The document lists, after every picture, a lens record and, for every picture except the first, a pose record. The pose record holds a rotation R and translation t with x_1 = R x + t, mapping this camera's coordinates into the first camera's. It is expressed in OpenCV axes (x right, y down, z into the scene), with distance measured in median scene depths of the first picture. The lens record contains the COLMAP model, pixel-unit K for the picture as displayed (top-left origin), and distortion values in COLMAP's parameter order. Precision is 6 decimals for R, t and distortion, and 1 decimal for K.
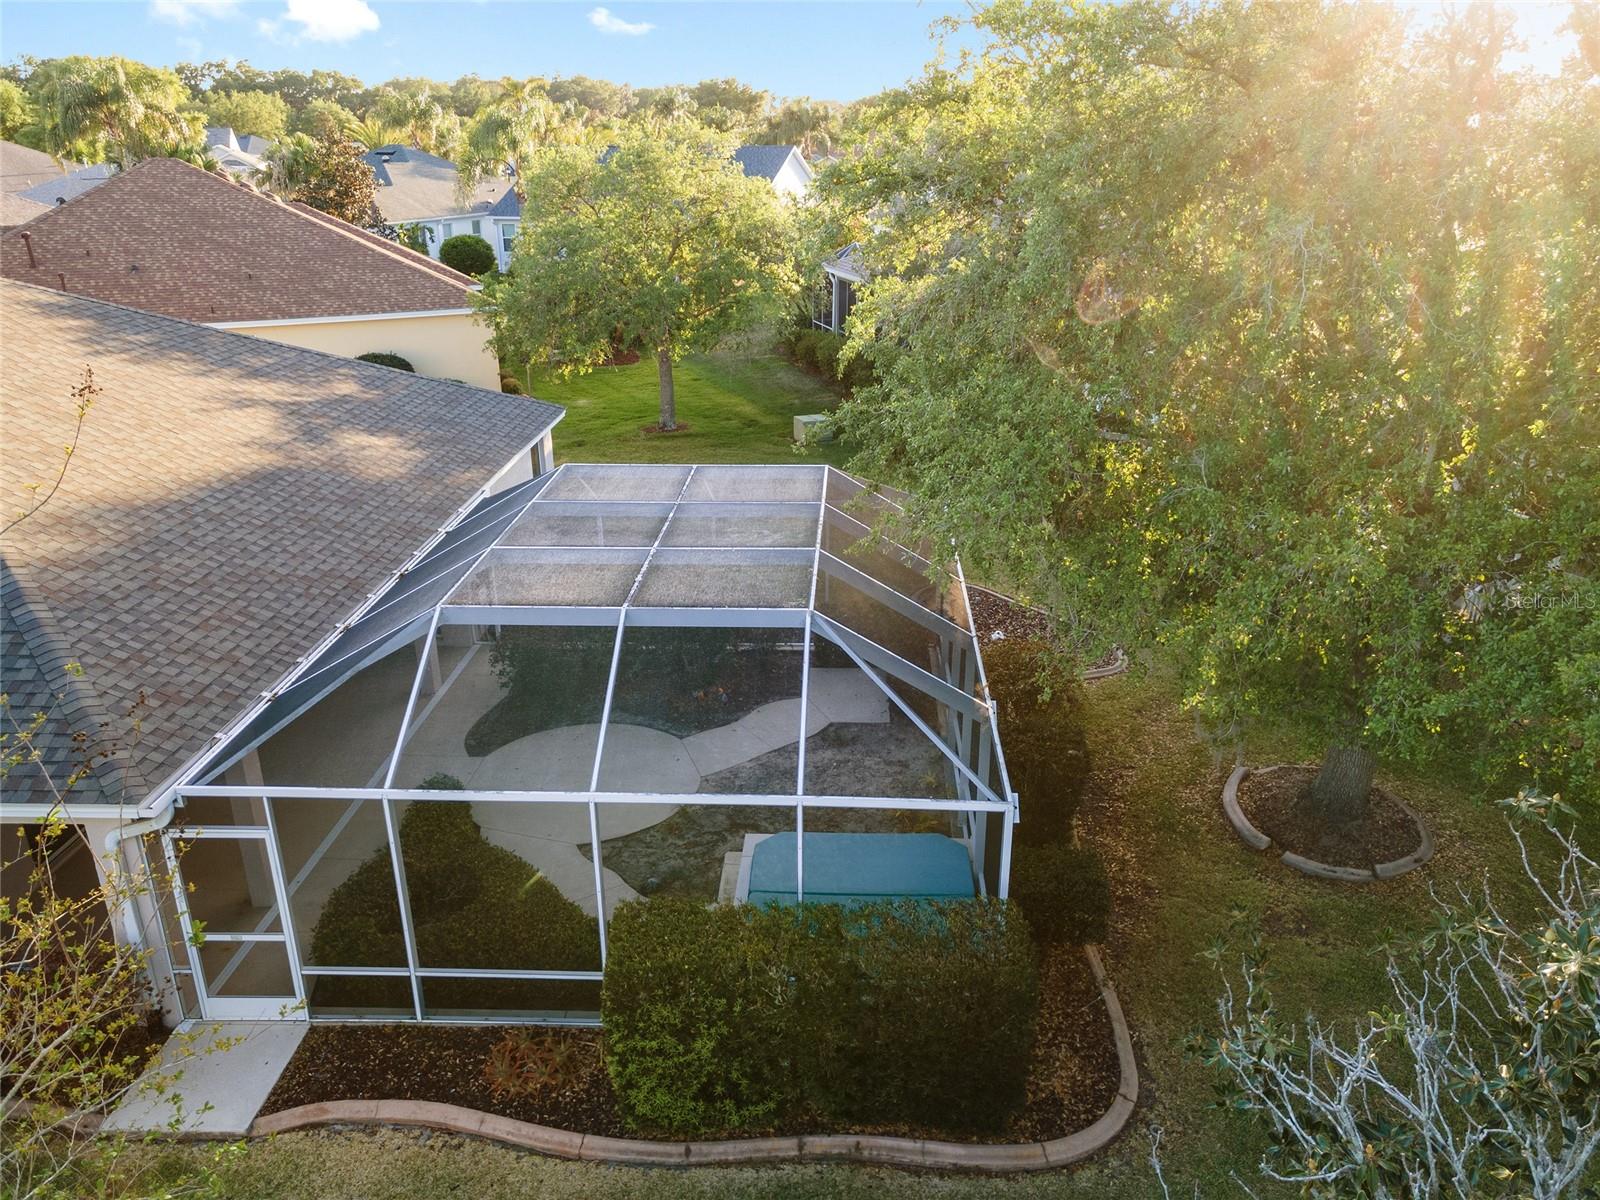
lens RADIAL K [[1155.8, 0, 804.0], [0, 1155.8, 611.4], [0, 0, 1]] dist [0.030147, 0.008188]
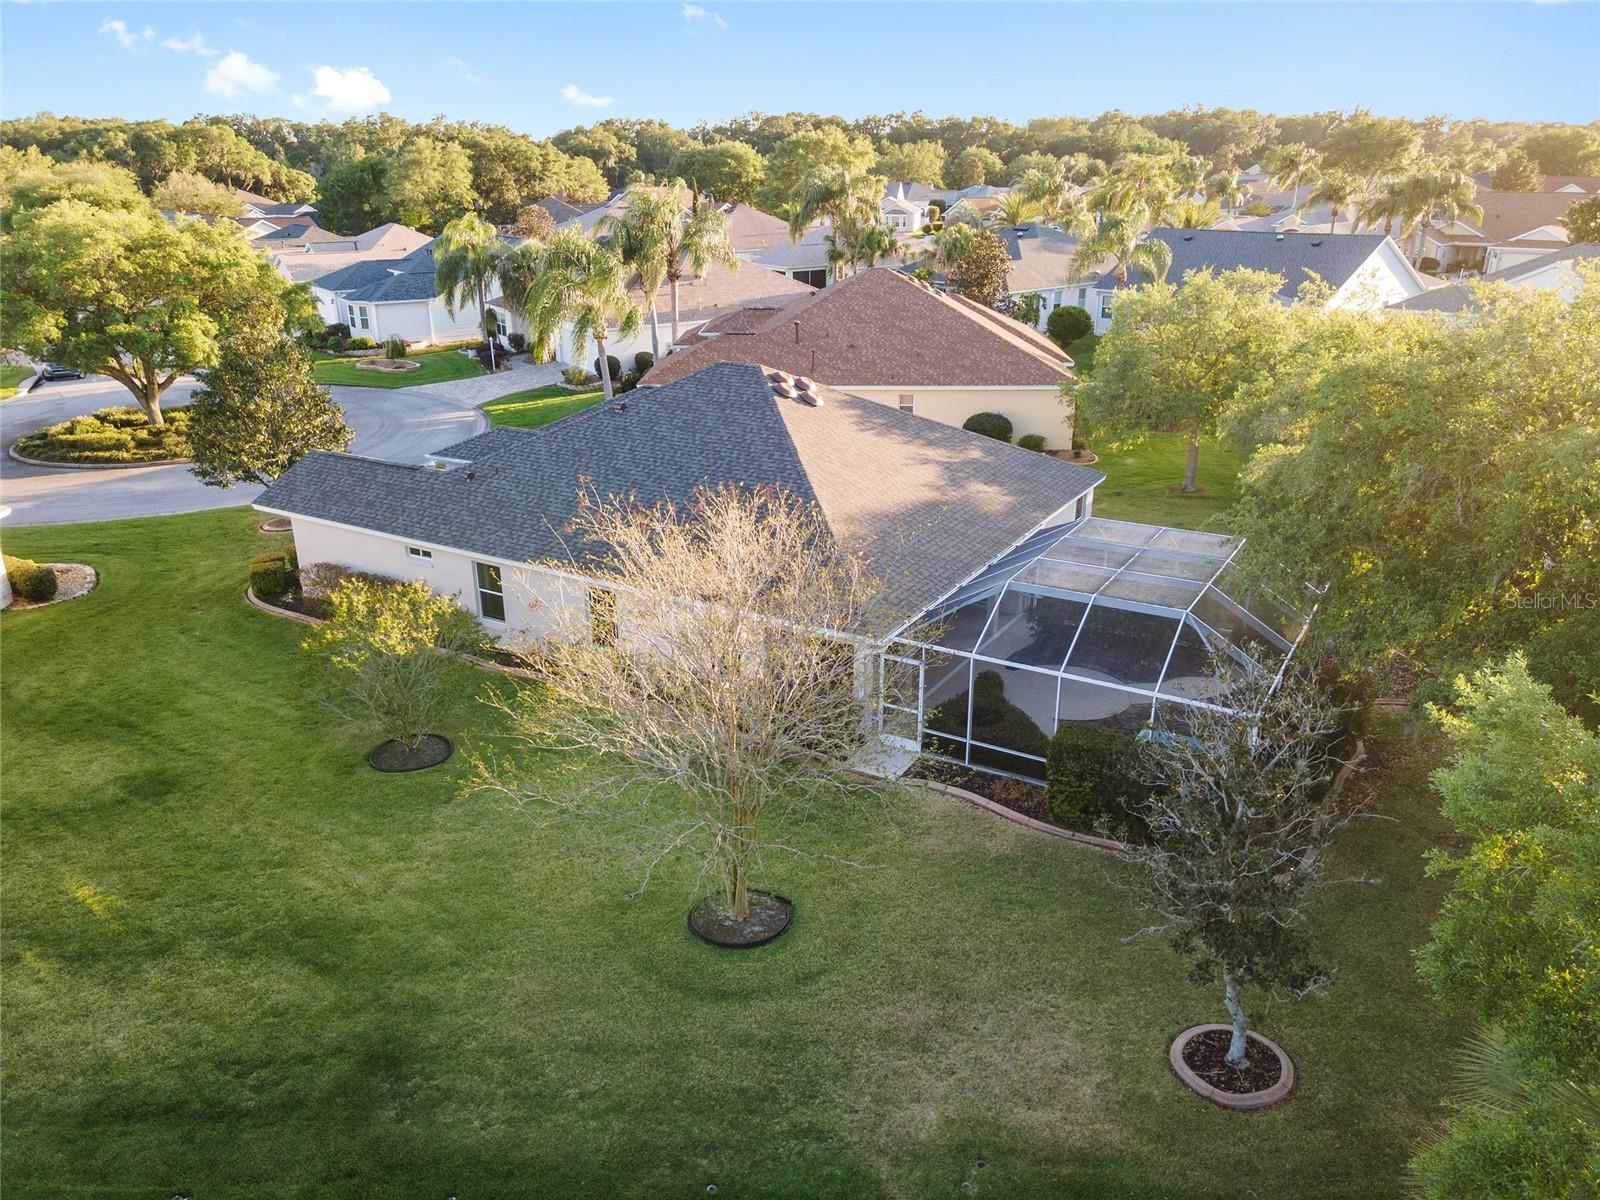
lens RADIAL K [[1155.8, 0, 804.0], [0, 1155.8, 611.4], [0, 0, 1]] dist [0.030147, 0.008188]
pose [[0.880126, 0.170368, -0.443118, 0.192830], [-0.177716, 0.983758, 0.025250, 0.040451], [0.440222, 0.056526, 0.896108, -0.673702]]
